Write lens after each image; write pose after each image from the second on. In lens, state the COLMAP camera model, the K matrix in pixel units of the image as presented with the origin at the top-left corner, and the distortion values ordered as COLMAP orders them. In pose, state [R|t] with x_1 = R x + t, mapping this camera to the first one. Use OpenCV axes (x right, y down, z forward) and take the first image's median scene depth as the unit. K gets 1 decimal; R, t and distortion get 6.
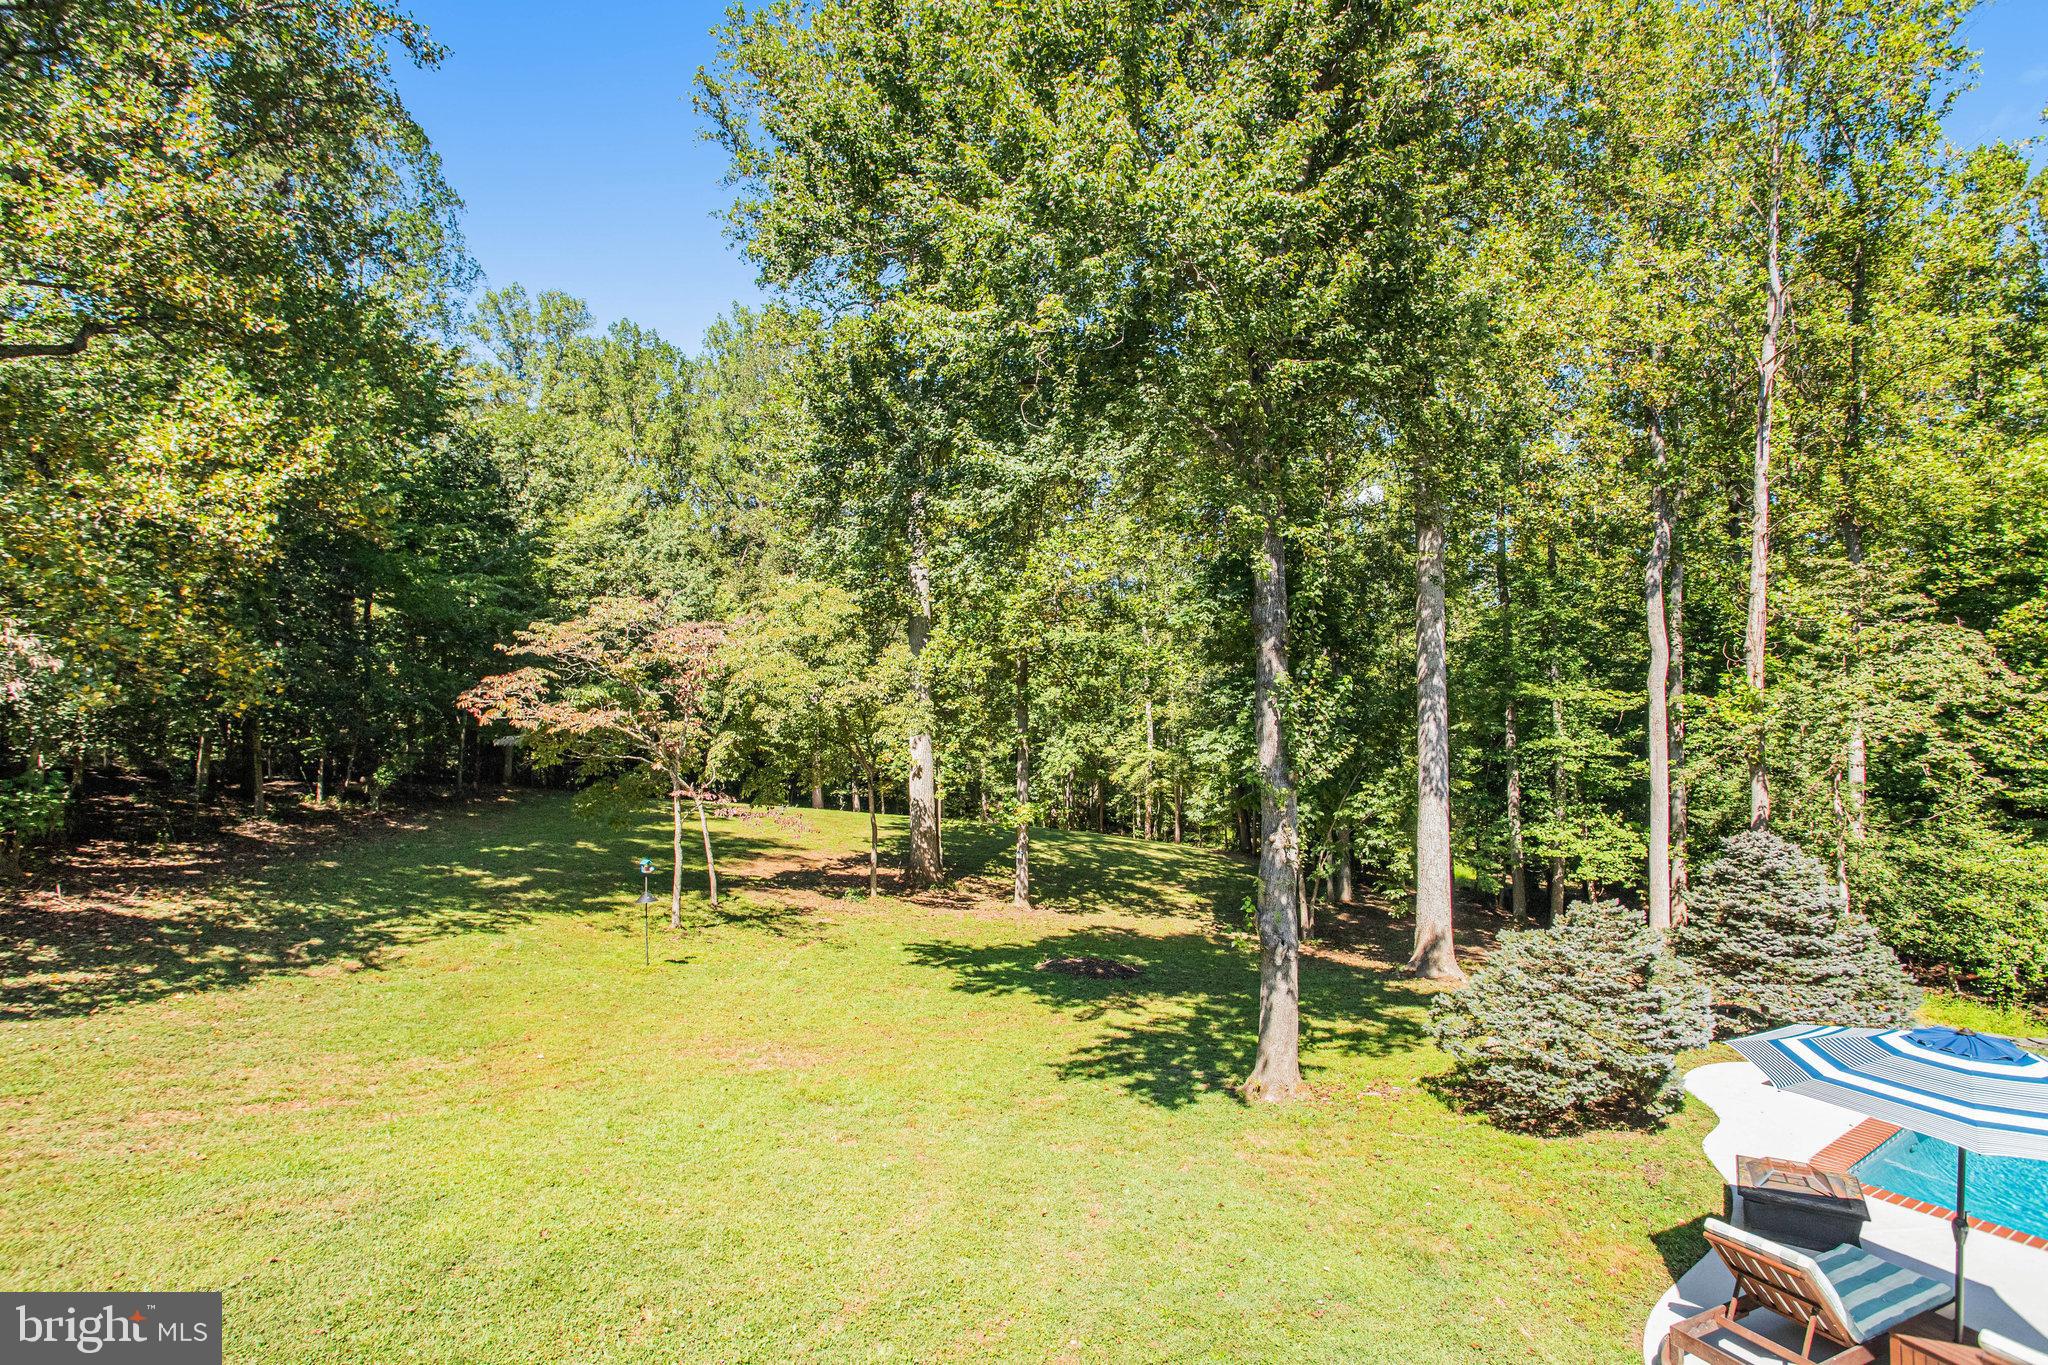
lens RADIAL K [[996.4, 0, 996.3], [0, 996.4, 710.9], [0, 0, 1]] dist [-0.078096, 0.039886]
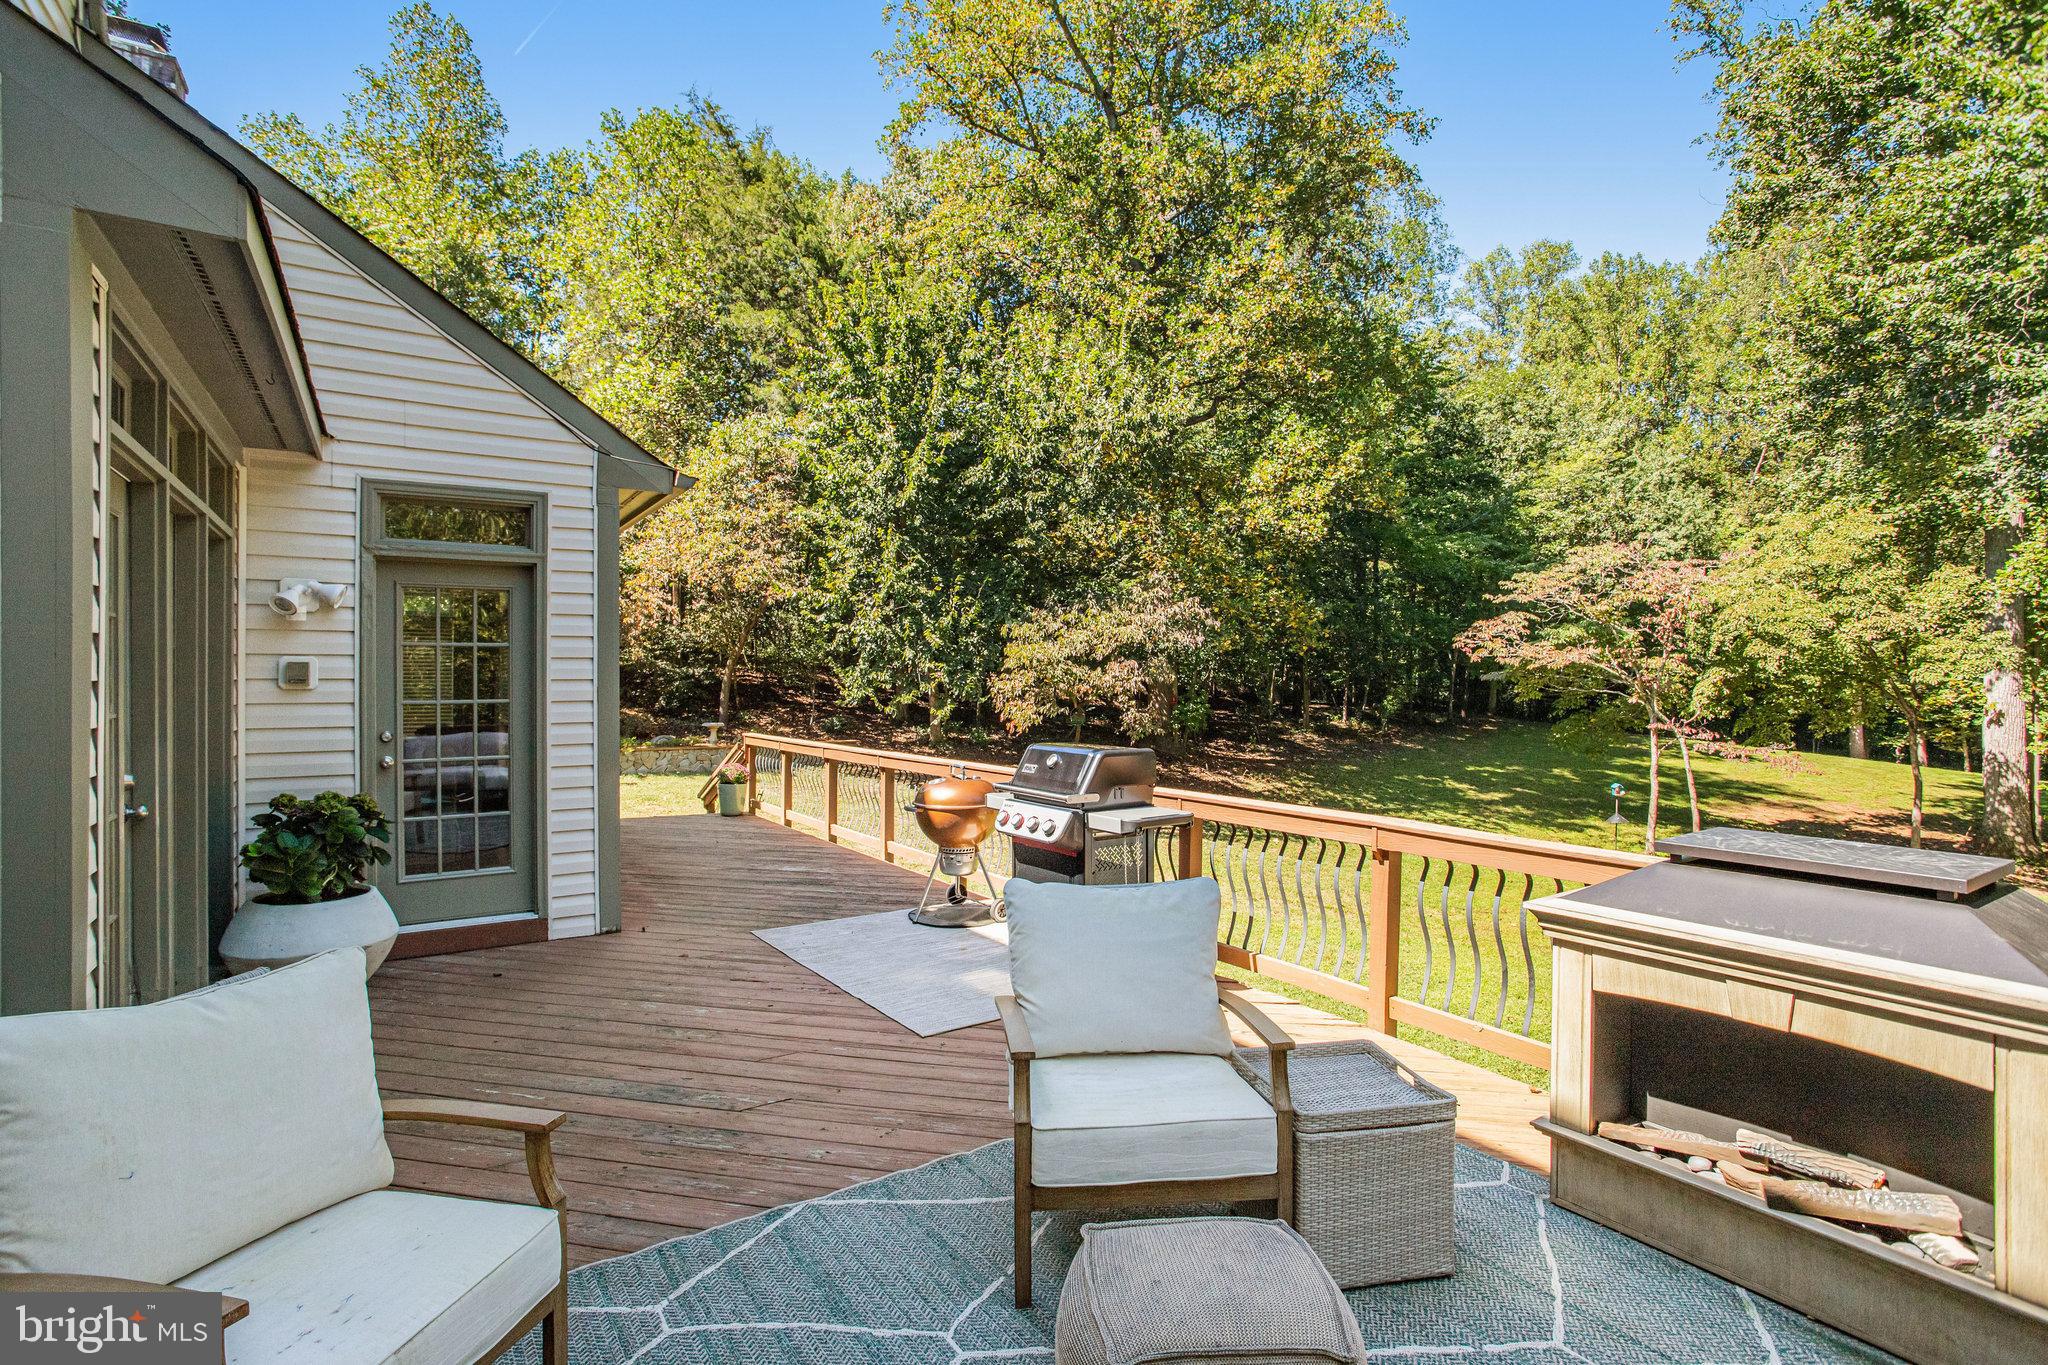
lens RADIAL K [[996.4, 0, 996.3], [0, 996.4, 710.9], [0, 0, 1]] dist [-0.078096, 0.039886]
pose [[0.597168, 0.038154, -0.801208, 0.075165], [0.014414, 0.998196, 0.058278, -0.002910], [0.801987, -0.046350, 0.595541, -0.152843]]
